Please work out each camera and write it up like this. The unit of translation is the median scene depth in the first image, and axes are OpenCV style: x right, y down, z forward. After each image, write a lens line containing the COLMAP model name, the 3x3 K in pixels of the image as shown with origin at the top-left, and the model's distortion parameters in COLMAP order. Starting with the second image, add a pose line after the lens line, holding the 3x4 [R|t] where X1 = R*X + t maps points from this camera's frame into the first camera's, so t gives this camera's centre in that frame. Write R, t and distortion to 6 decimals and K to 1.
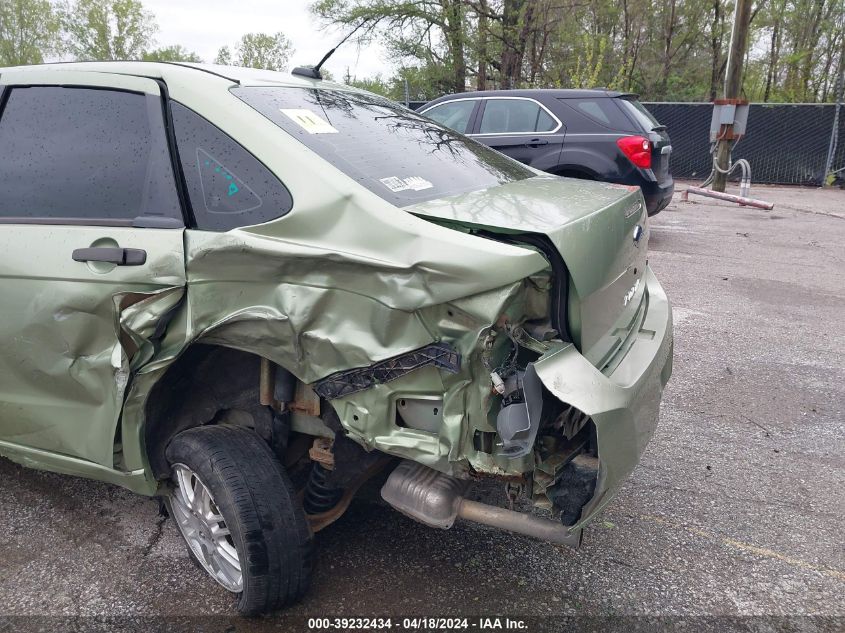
lens RADIAL K [[649.4, 0, 416.4], [0, 649.4, 320.2], [0, 0, 1]] dist [0.008317, -0.006174]
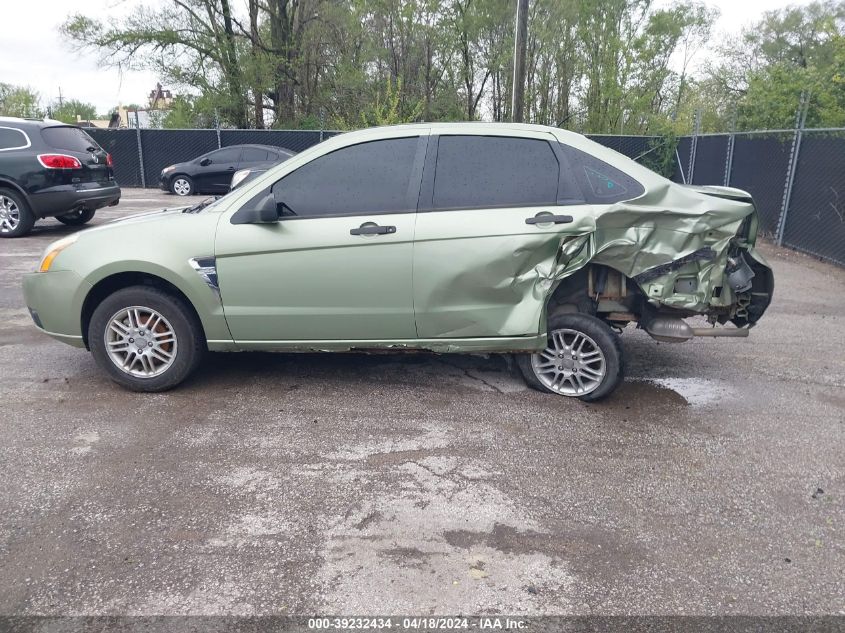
lens RADIAL K [[649.4, 0, 420.6], [0, 649.4, 311.7], [0, 0, 1]] dist [0.008317, -0.006174]
pose [[0.925108, -0.090242, 0.368824, -1.600164], [0.108560, 0.993662, -0.029172, 0.197500], [-0.363853, 0.067027, 0.929042, -0.694777]]
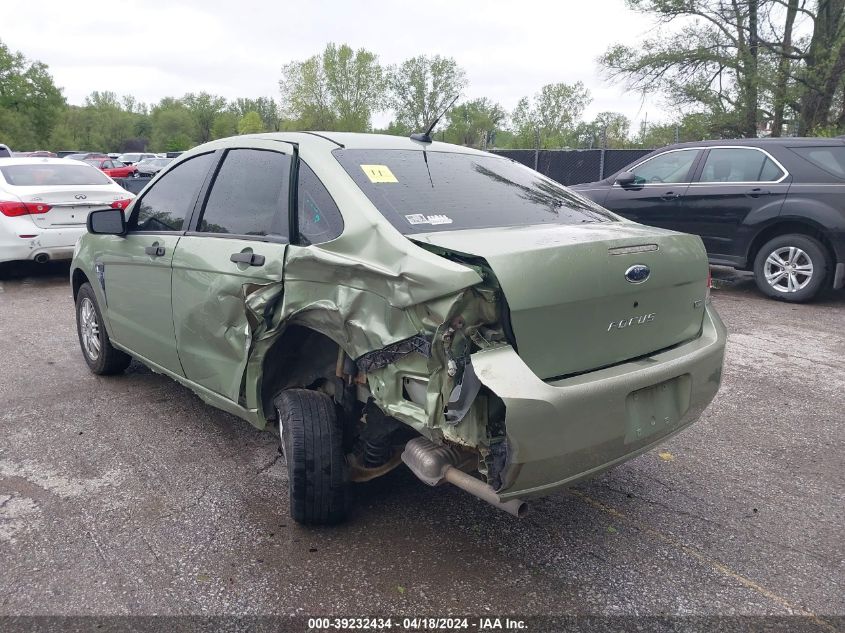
lens RADIAL K [[649.4, 0, 419.1], [0, 649.4, 314.4], [0, 0, 1]] dist [0.008317, -0.006174]
pose [[0.914219, 0.095013, -0.393924, 0.500205], [-0.123975, 0.991091, -0.048672, 0.052407], [0.385790, 0.093333, 0.917853, -0.221201]]
